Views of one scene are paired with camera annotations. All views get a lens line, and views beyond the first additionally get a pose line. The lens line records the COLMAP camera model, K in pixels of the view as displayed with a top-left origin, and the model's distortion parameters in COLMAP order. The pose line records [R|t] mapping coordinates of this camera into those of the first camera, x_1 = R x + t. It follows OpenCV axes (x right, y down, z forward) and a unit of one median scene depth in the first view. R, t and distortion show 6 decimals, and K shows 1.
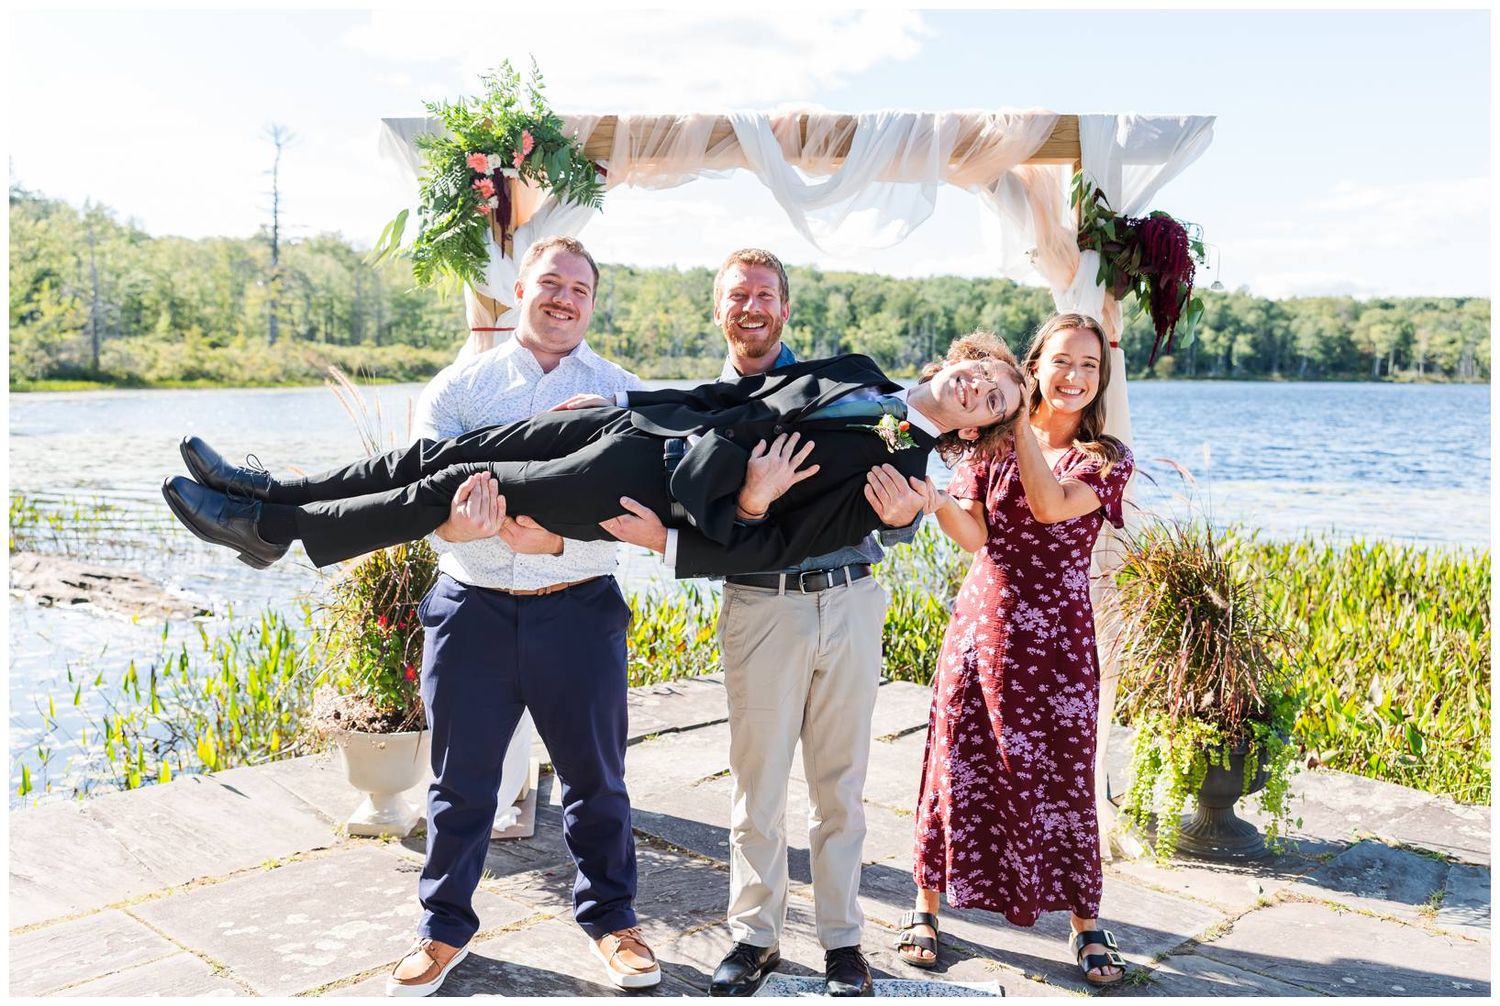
lens RADIAL K [[1356.3, 0, 748.3], [0, 1356.3, 501.5], [0, 0, 1]] dist [-0.002910, 0.028757]
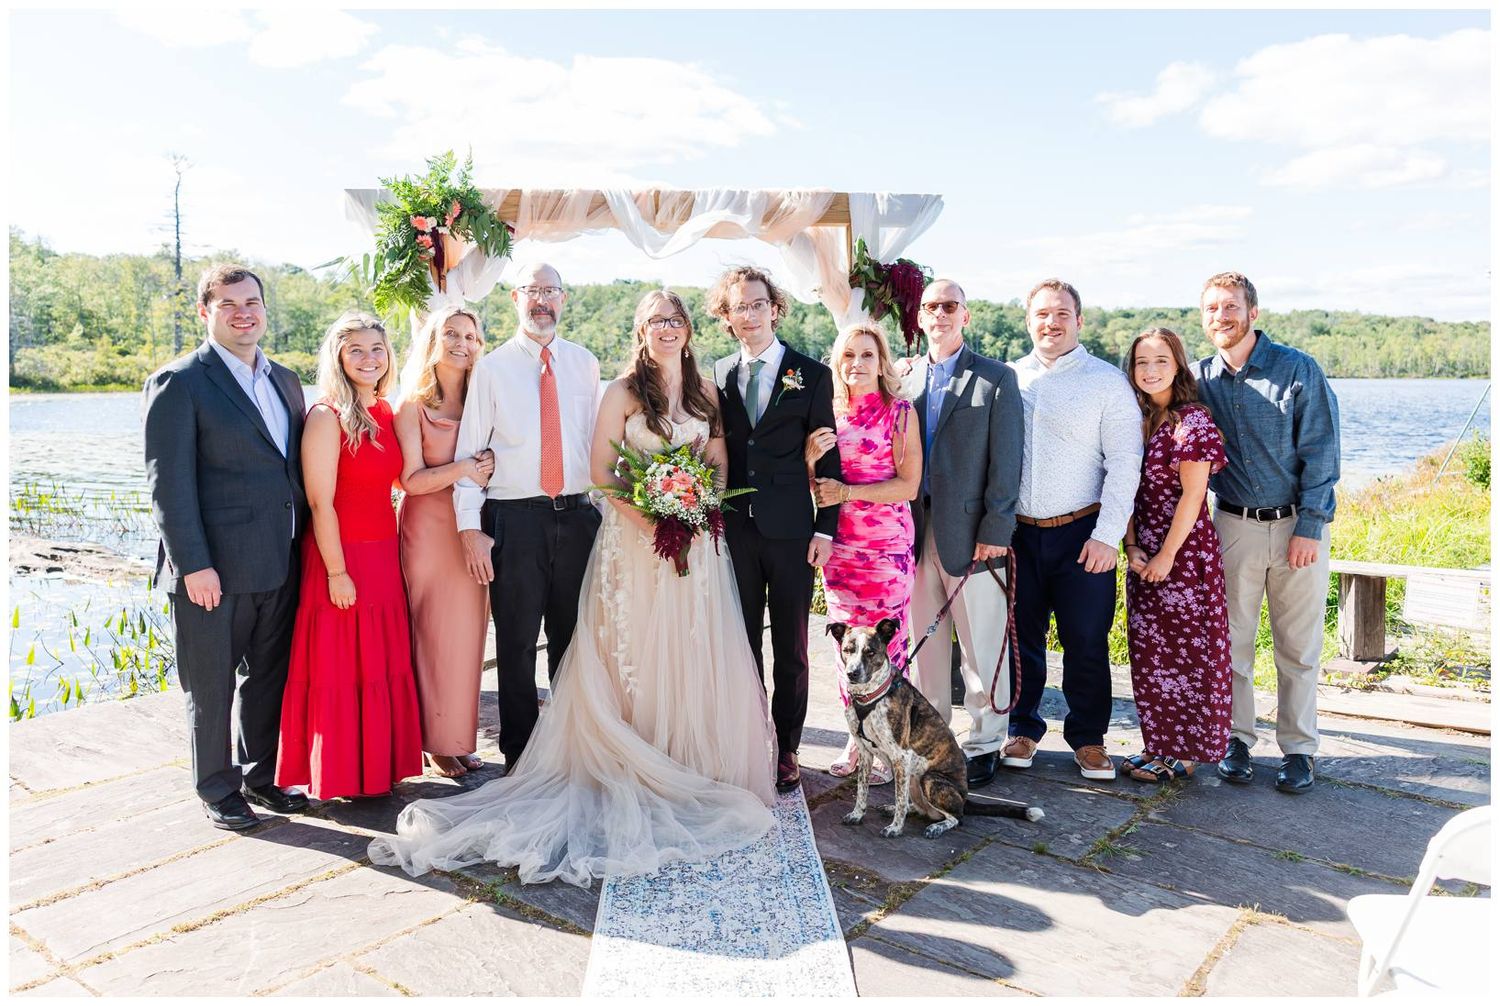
lens RADIAL K [[1165.0, 0, 751.0], [0, 1165.0, 496.9], [0, 0, 1]] dist [0.008641, 0.002608]
pose [[0.992365, -0.021079, 0.121524, -0.014785], [0.019727, 0.999729, 0.012322, 0.018136], [-0.121751, -0.009830, 0.992512, -0.201832]]
